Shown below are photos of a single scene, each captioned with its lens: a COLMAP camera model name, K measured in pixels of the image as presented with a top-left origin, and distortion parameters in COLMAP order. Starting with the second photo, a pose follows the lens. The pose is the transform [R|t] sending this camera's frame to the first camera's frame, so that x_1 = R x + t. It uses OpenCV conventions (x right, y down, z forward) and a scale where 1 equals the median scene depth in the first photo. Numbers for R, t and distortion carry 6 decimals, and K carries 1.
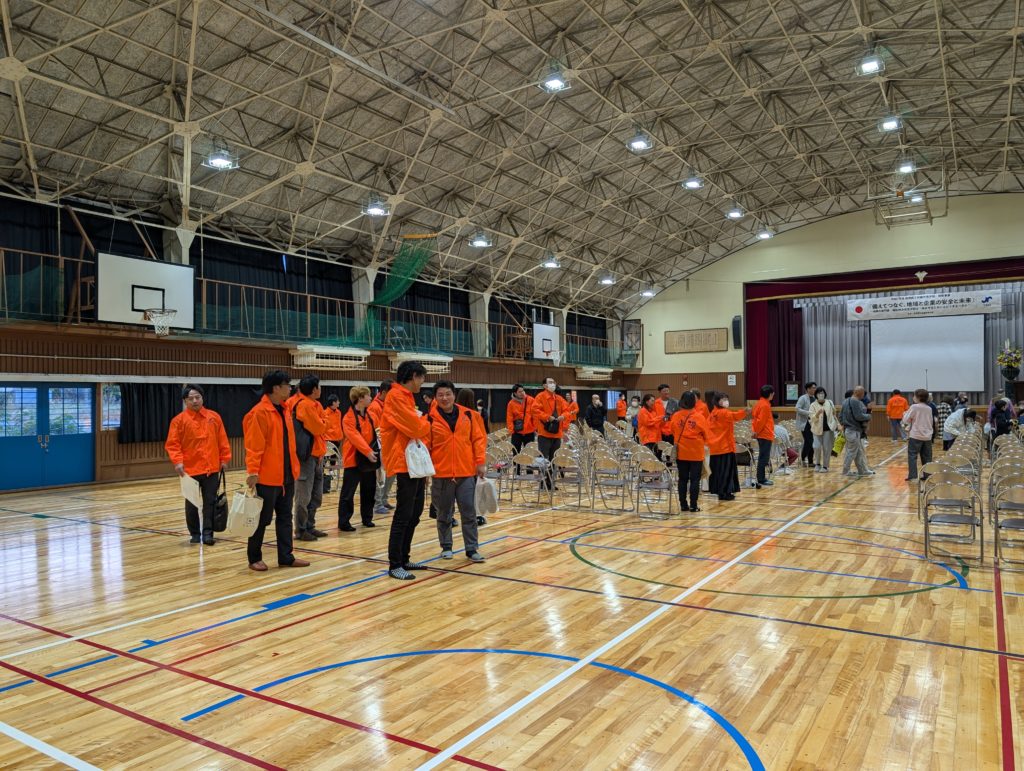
lens RADIAL K [[726.3, 0, 511.6], [0, 726.3, 388.3], [0, 0, 1]] dist [-0.002088, 0.000191]
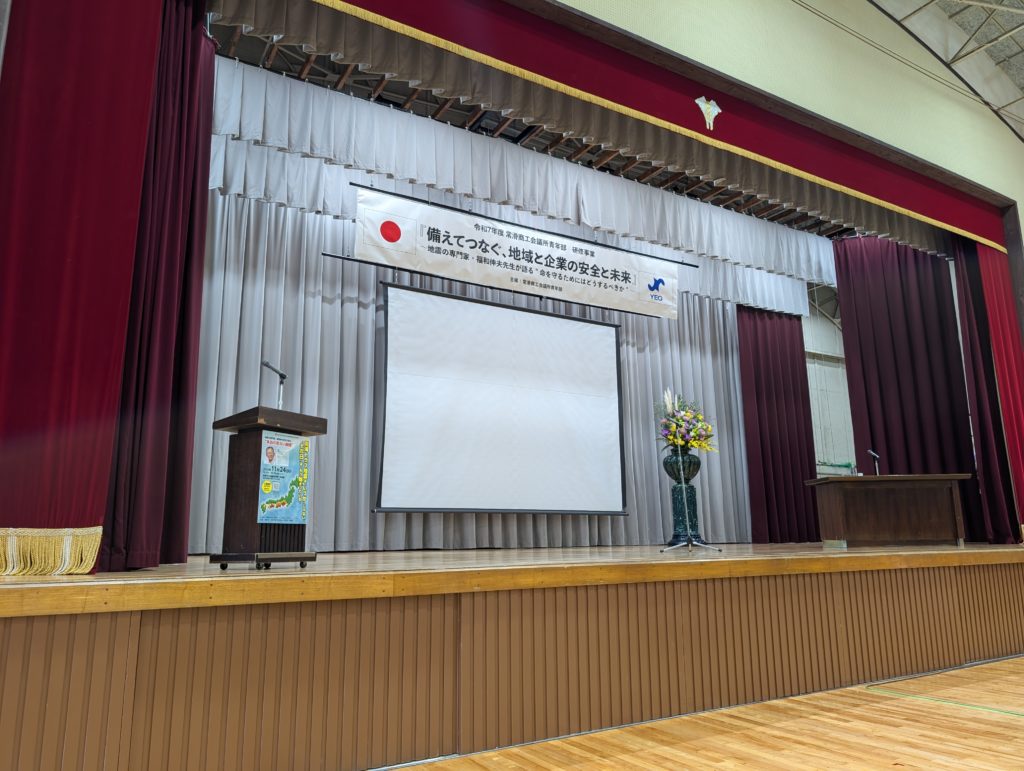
lens RADIAL K [[726.3, 0, 511.2], [0, 726.3, 408.2], [0, 0, 1]] dist [-0.002088, 0.000191]
pose [[0.431619, 0.161804, 0.887426, 0.251093], [0.002101, 0.983598, -0.180361, 0.020817], [-0.902054, 0.079711, 0.424200, 0.864685]]
